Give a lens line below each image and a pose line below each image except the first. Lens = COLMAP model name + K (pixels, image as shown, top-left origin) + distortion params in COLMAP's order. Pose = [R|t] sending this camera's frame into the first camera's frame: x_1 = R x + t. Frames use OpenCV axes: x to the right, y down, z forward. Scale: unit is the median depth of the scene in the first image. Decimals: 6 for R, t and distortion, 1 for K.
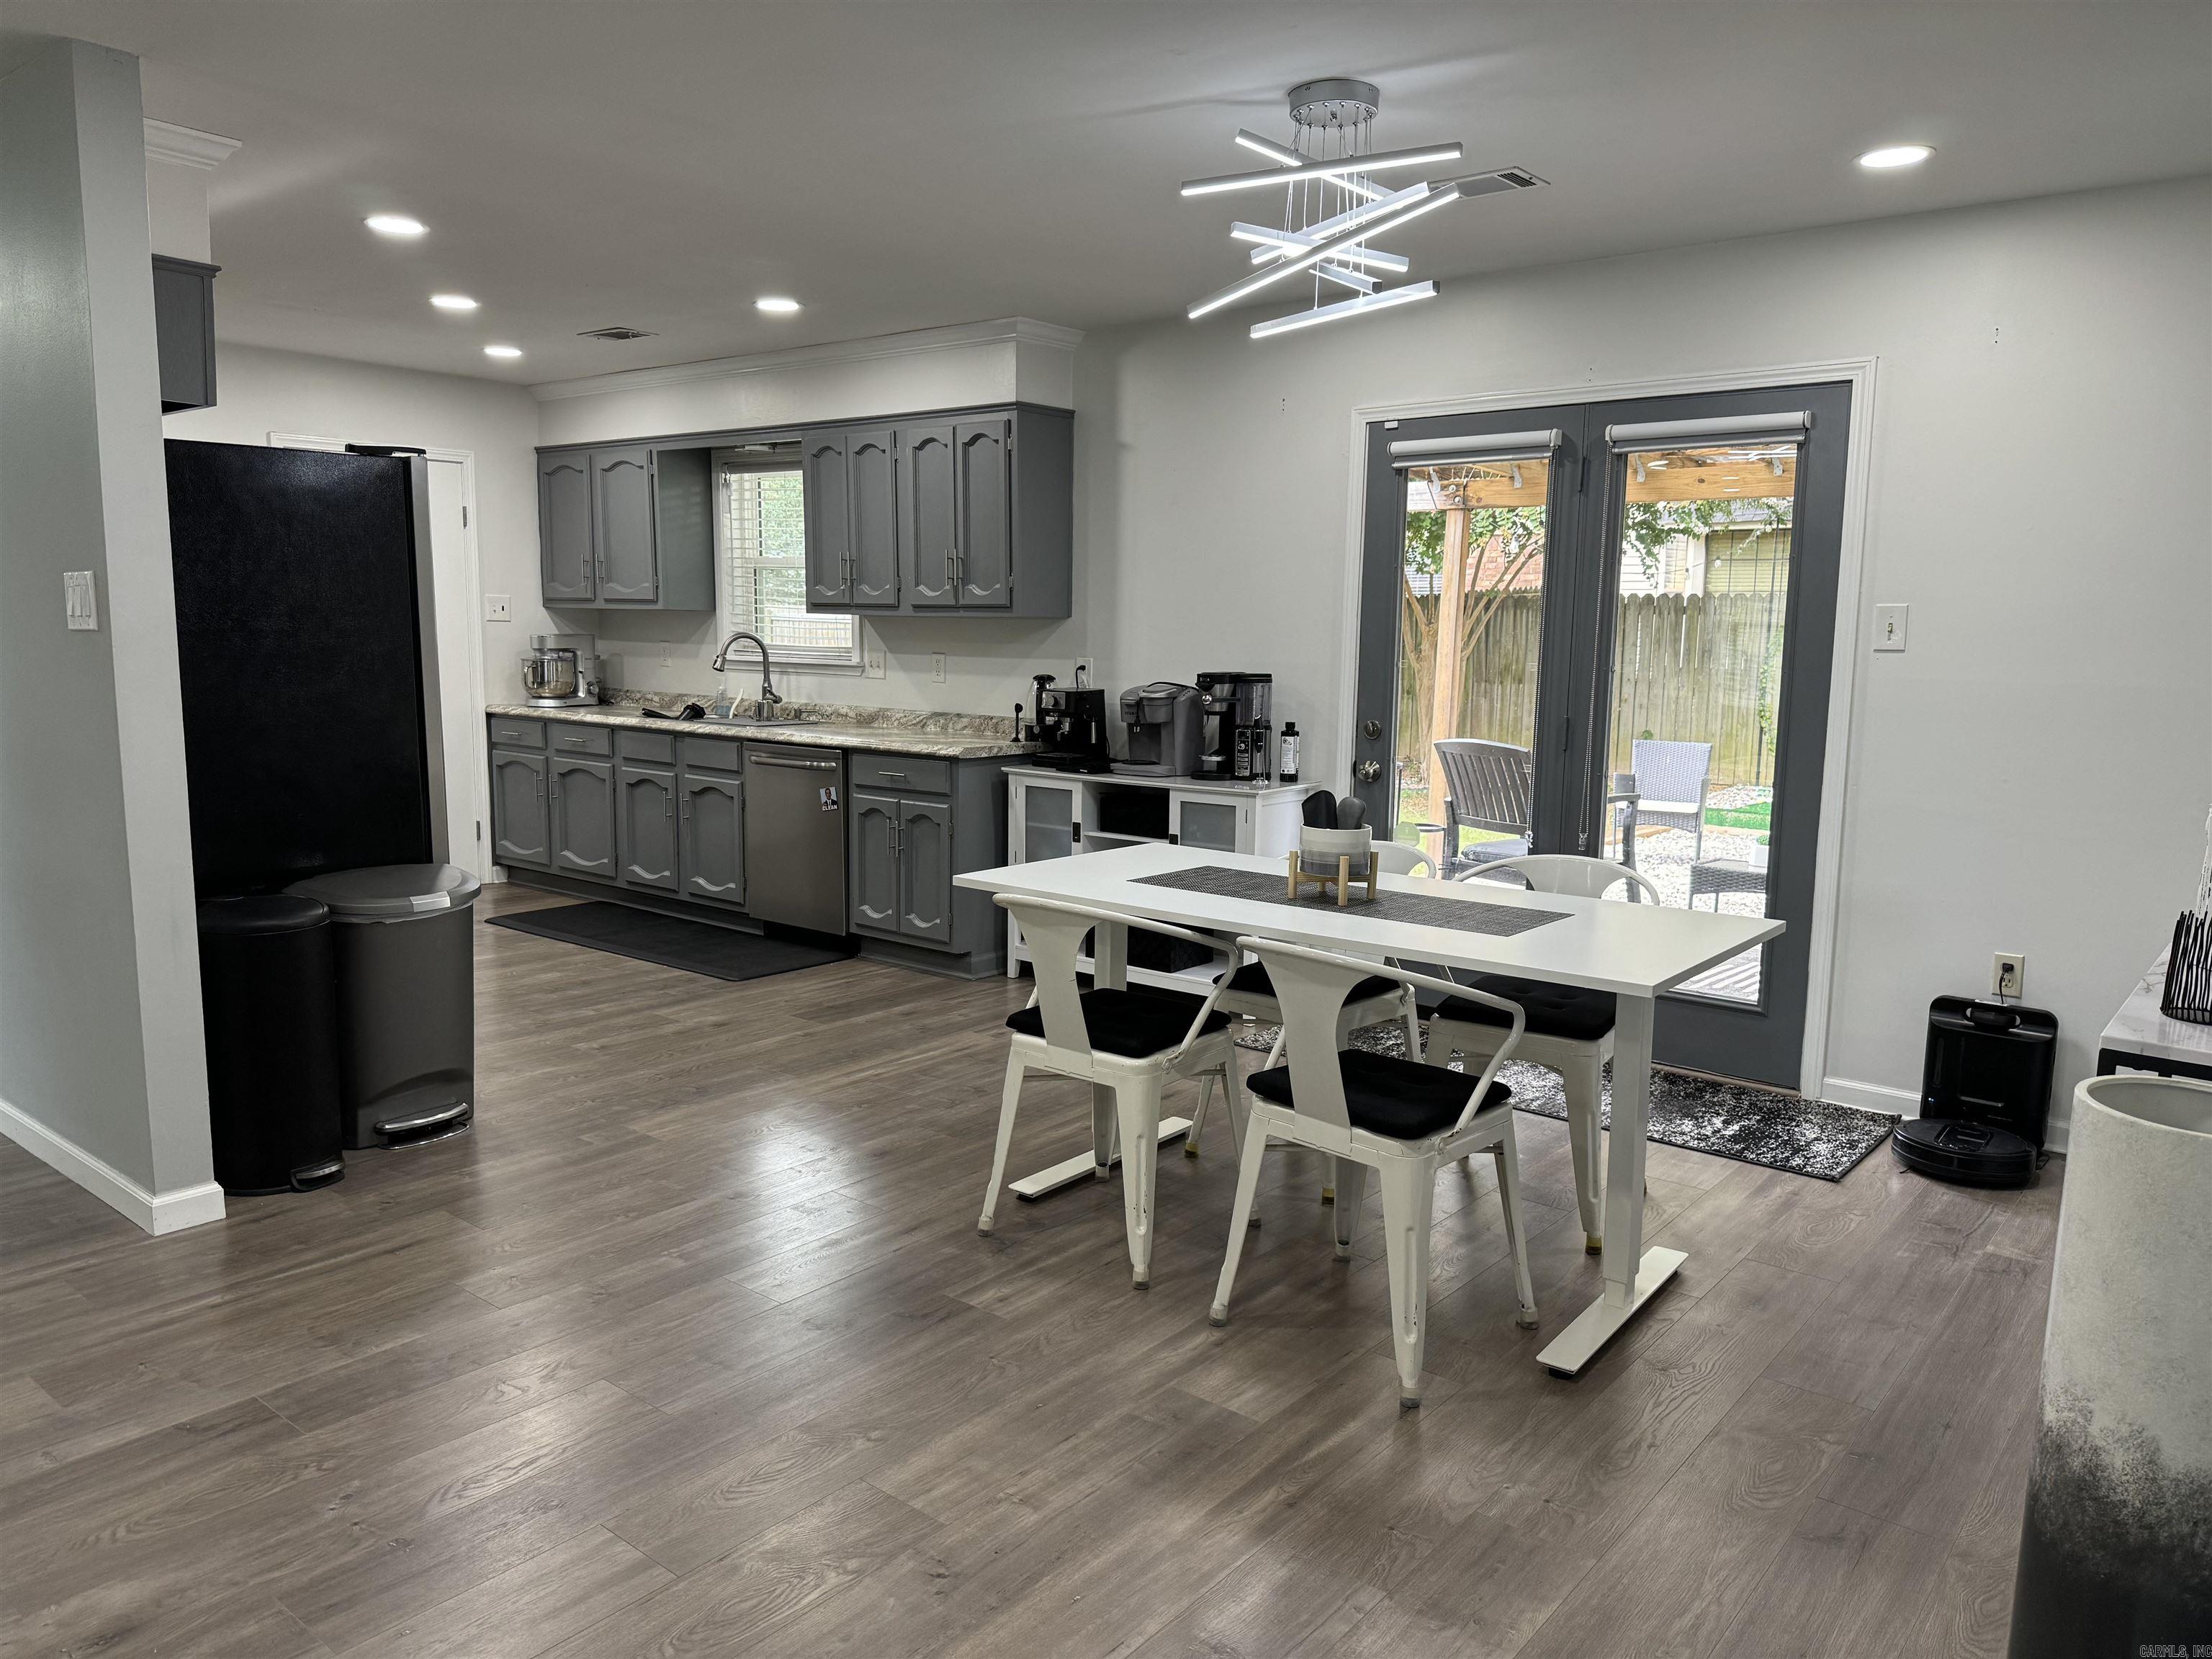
lens RADIAL K [[1564.7, 0, 1127.8], [0, 1564.7, 821.9], [0, 0, 1]] dist [0.068411, -0.059106]
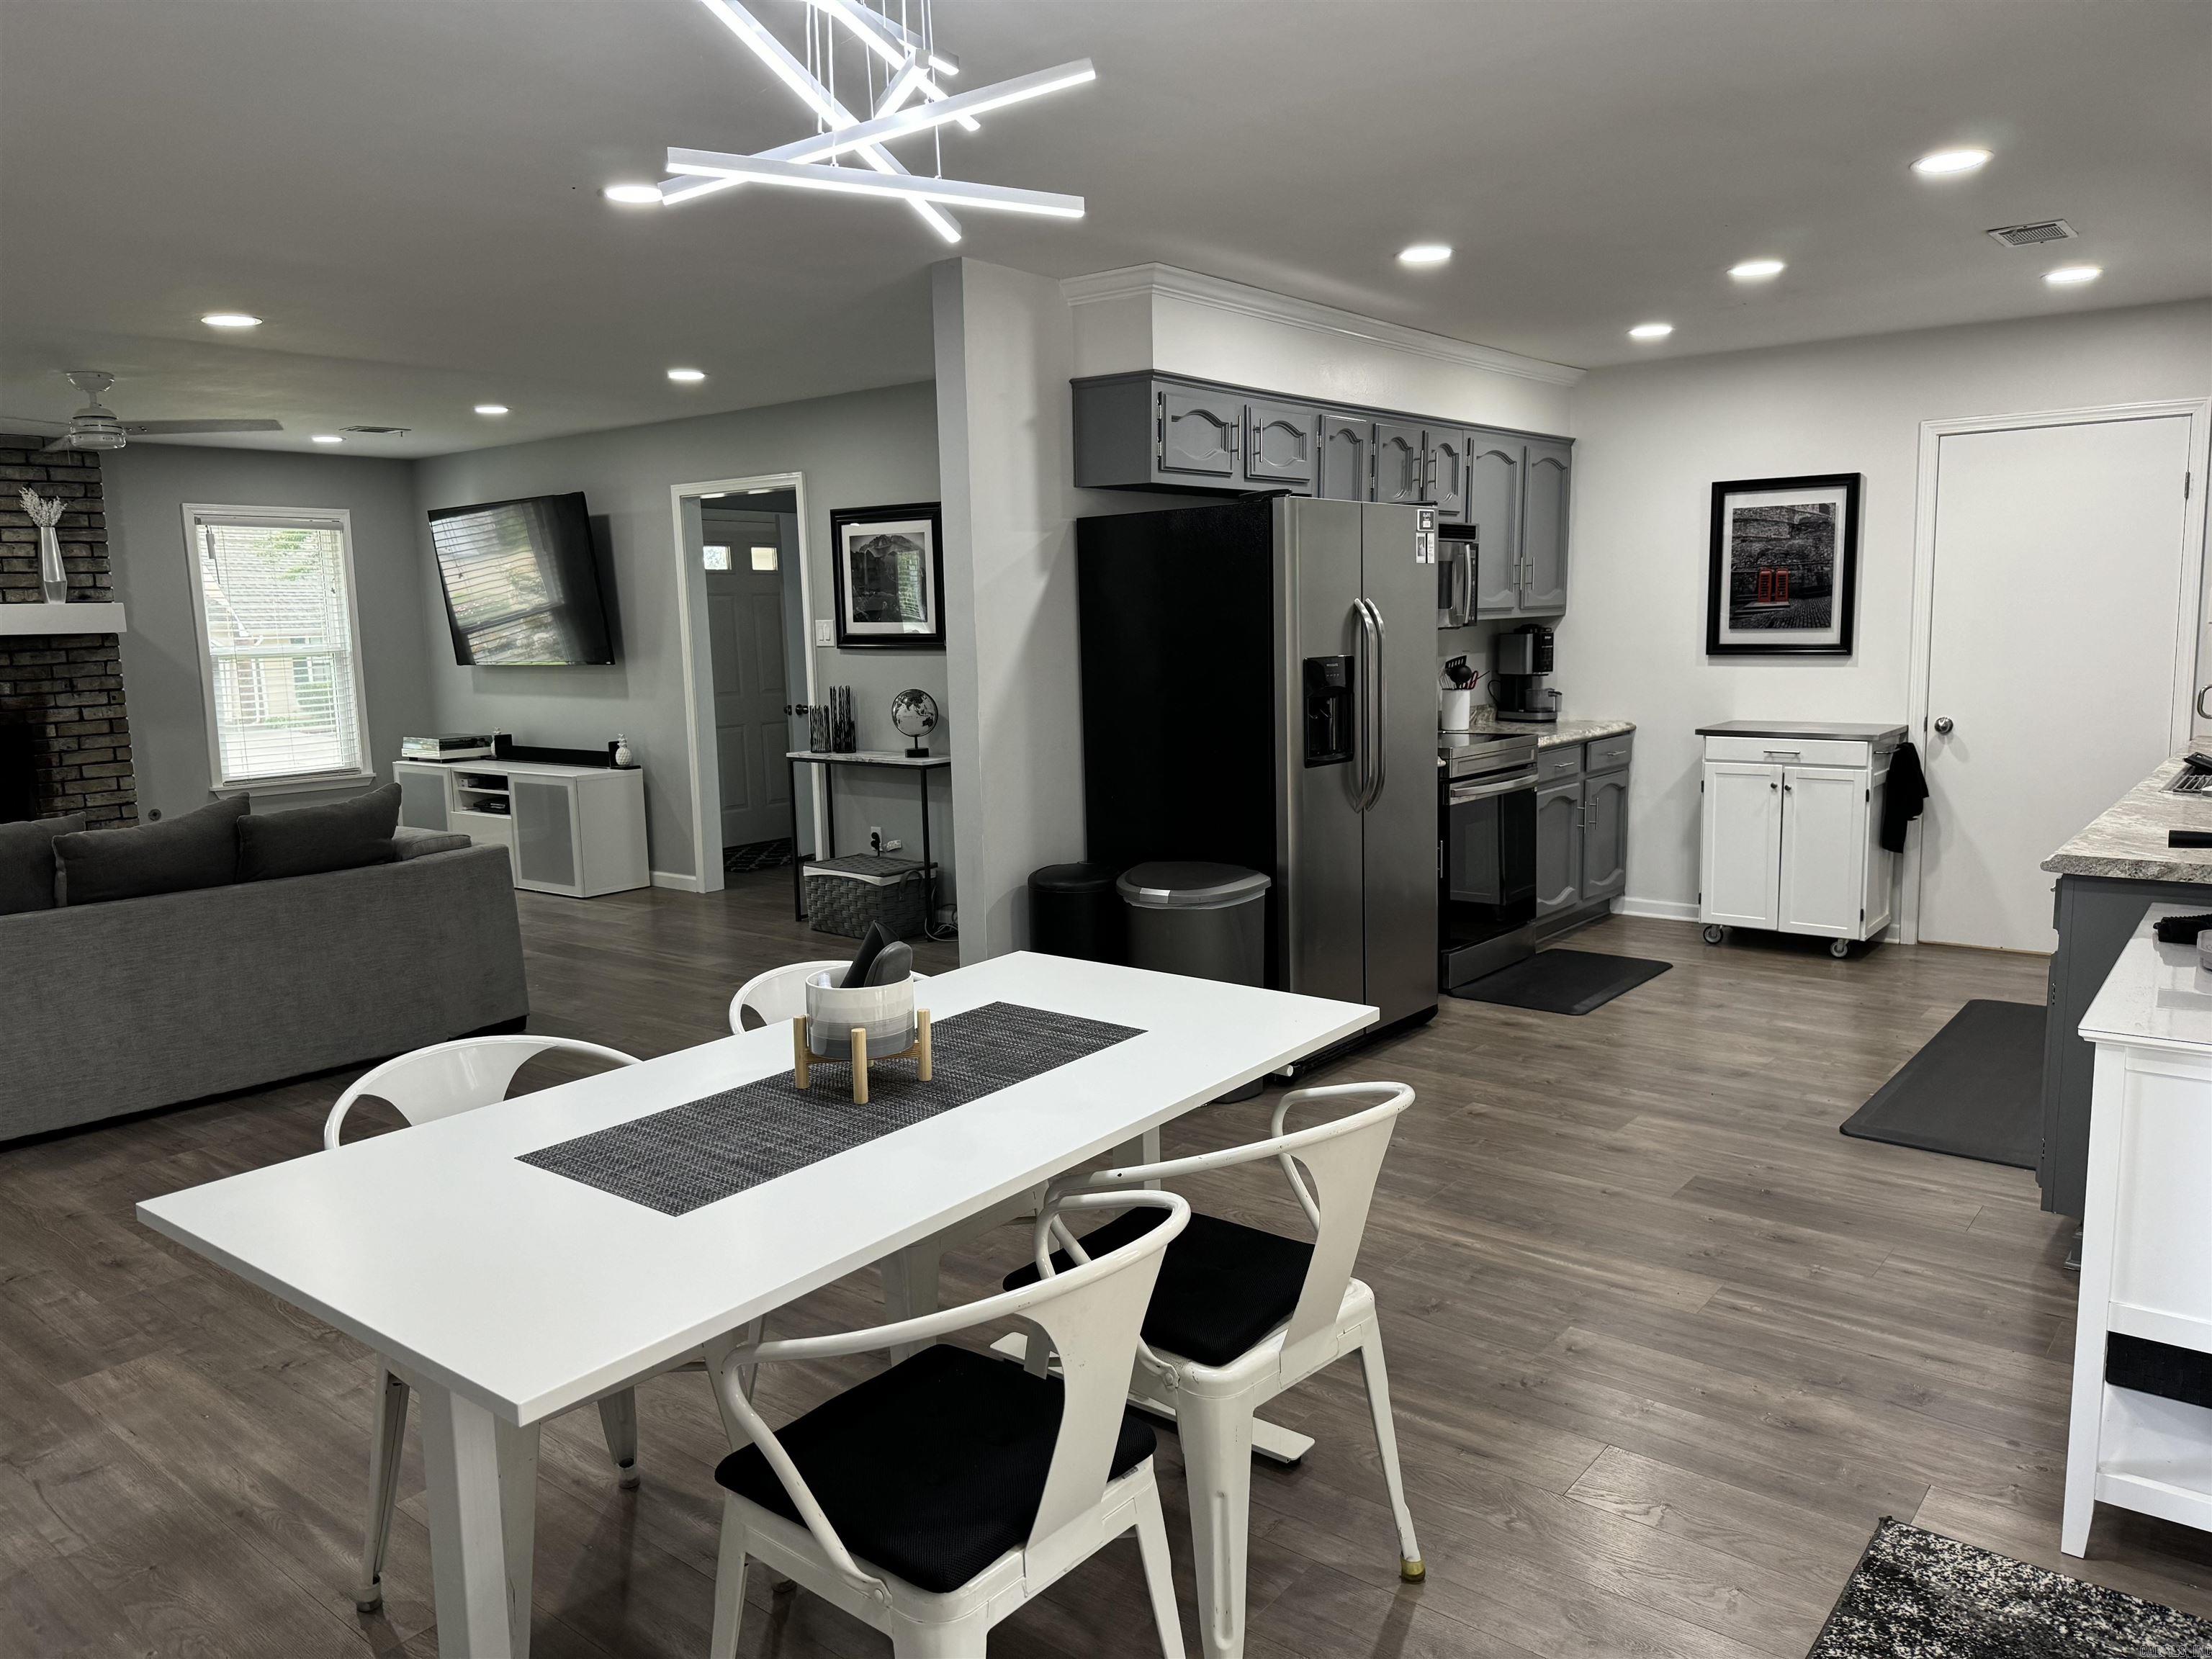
lens RADIAL K [[1564.7, 0, 1069.5], [0, 1564.7, 824.5], [0, 0, 1]] dist [0.068411, -0.059106]
pose [[-0.025797, 0.121230, -0.992289, 0.508650], [-0.105988, 0.986693, 0.123302, -0.099563], [0.994033, 0.108351, -0.012605, 0.705680]]
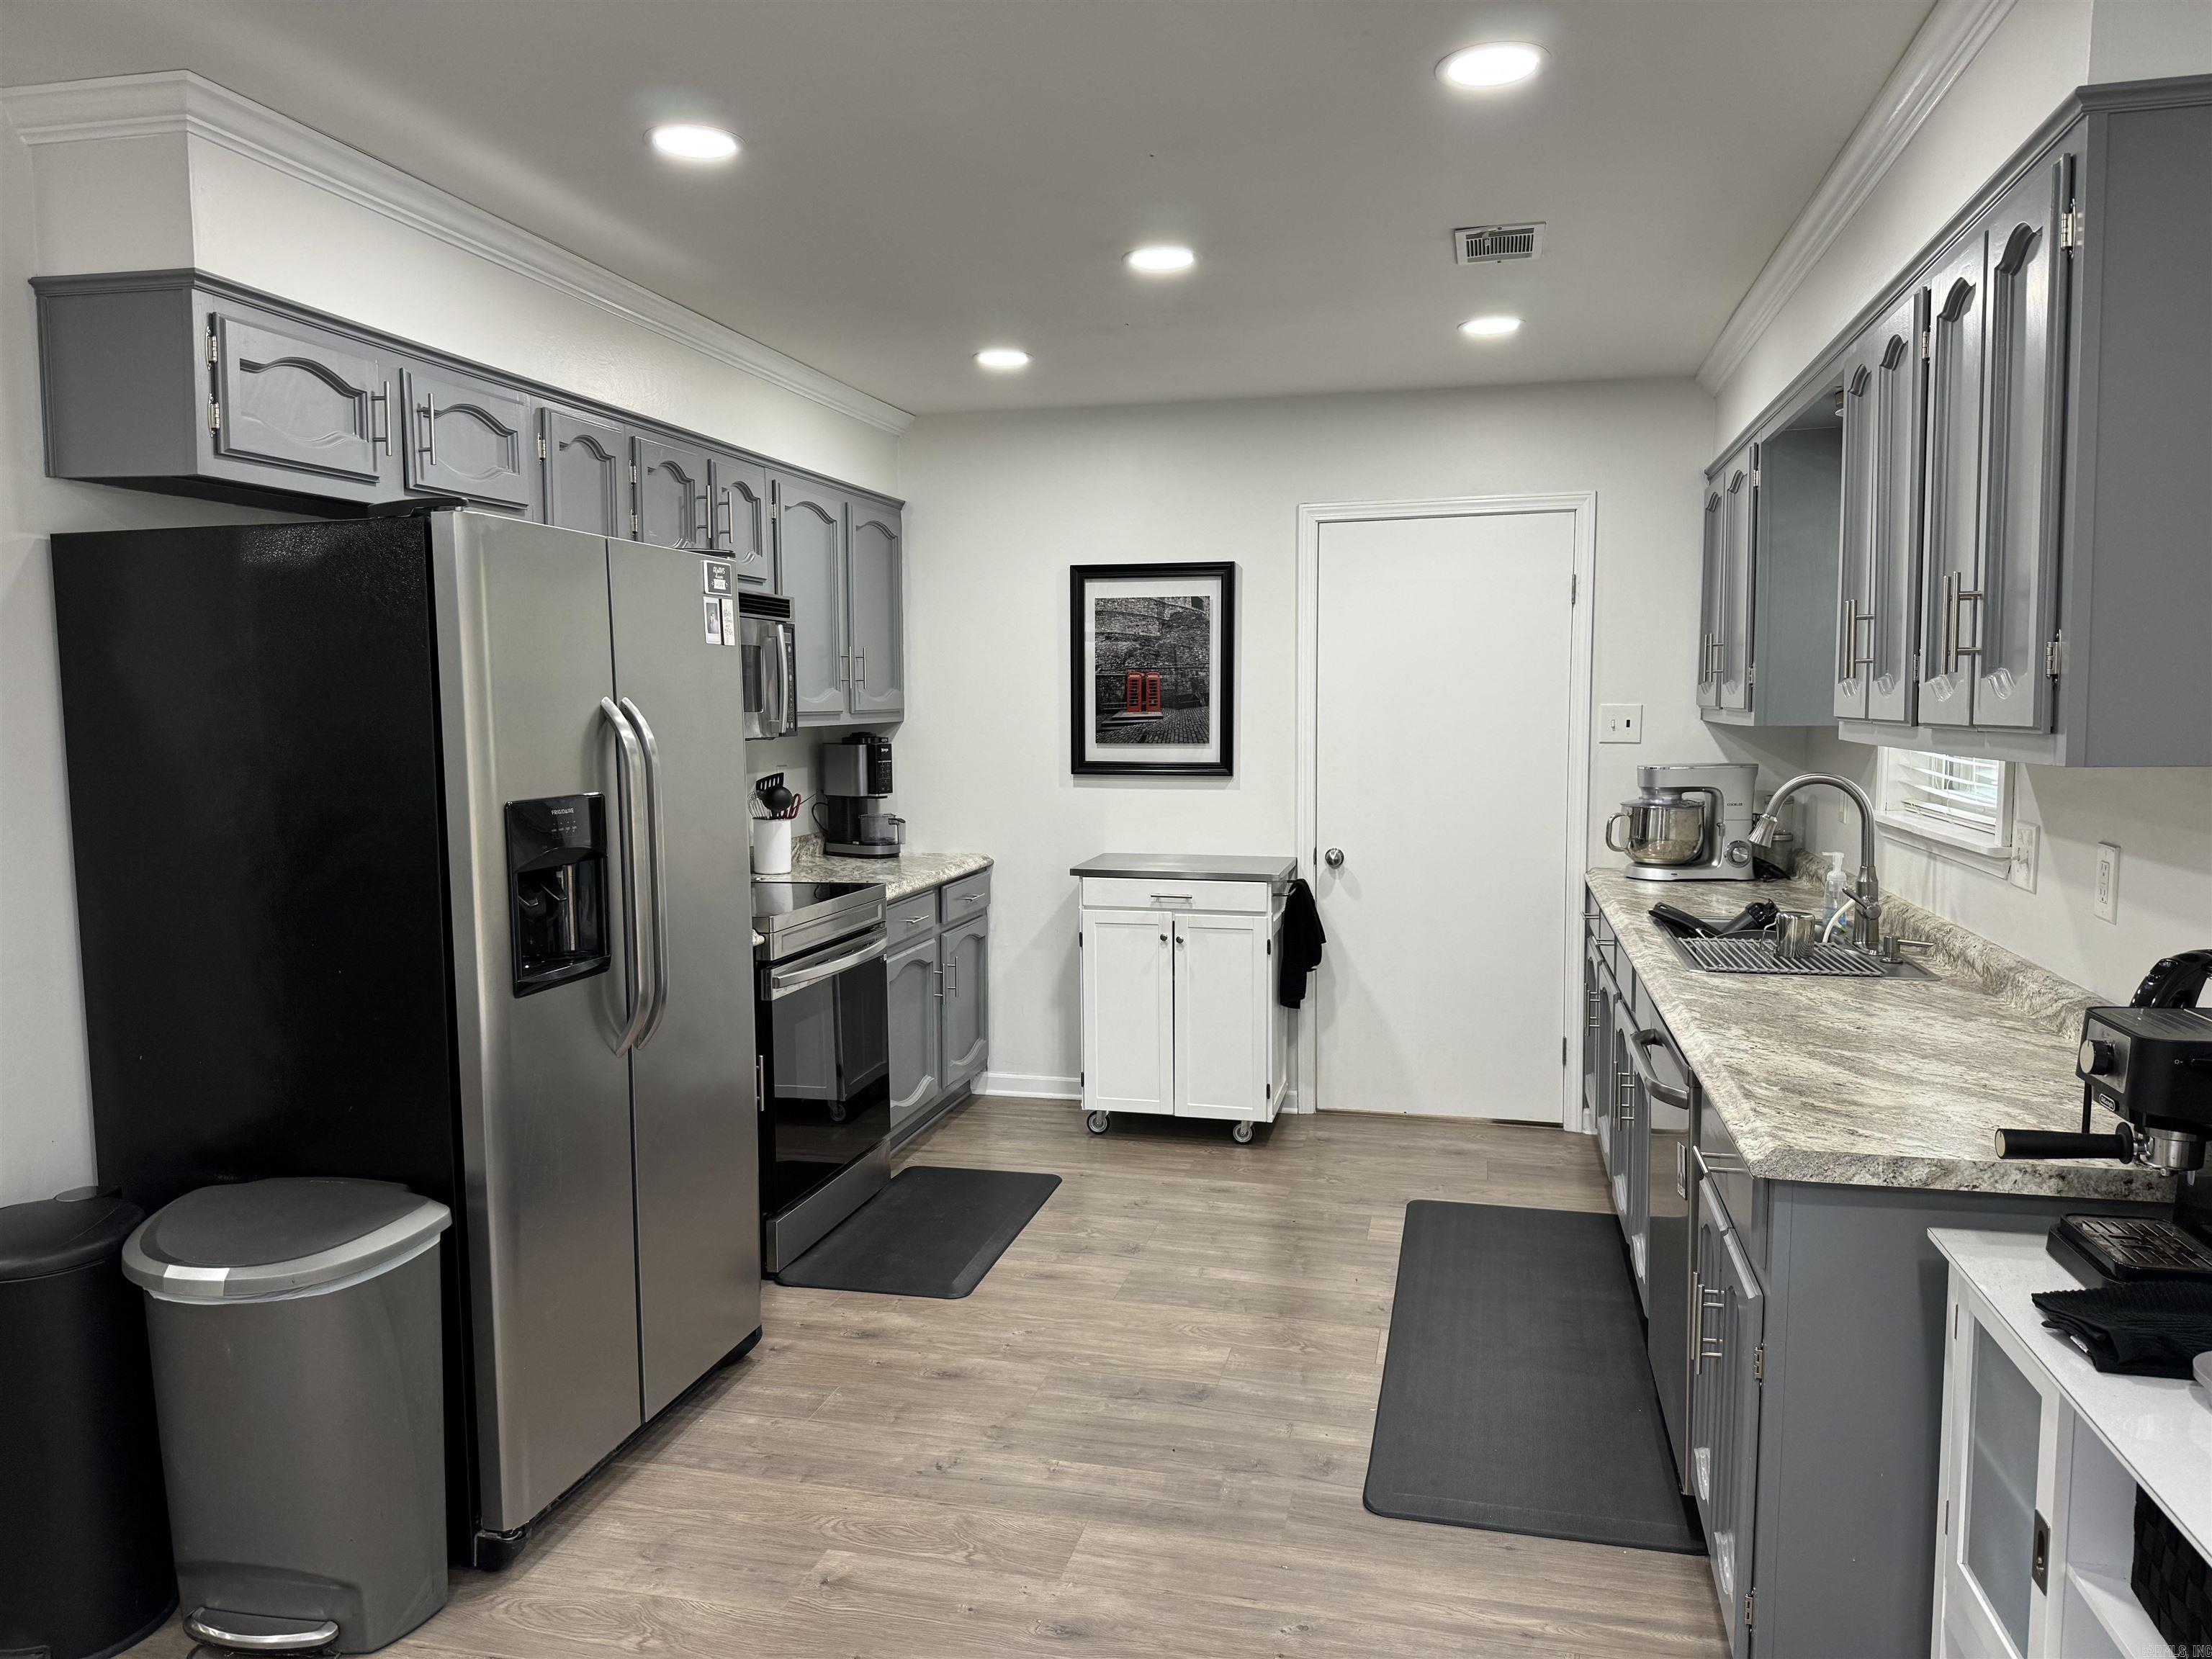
lens RADIAL K [[1564.7, 0, 1112.6], [0, 1564.7, 829.4], [0, 0, 1]] dist [0.068411, -0.059106]
pose [[0.419339, 0.060441, -0.905816, 0.157637], [-0.104601, 0.994353, 0.017925, -0.116877], [0.901784, 0.087233, 0.423293, 0.776582]]
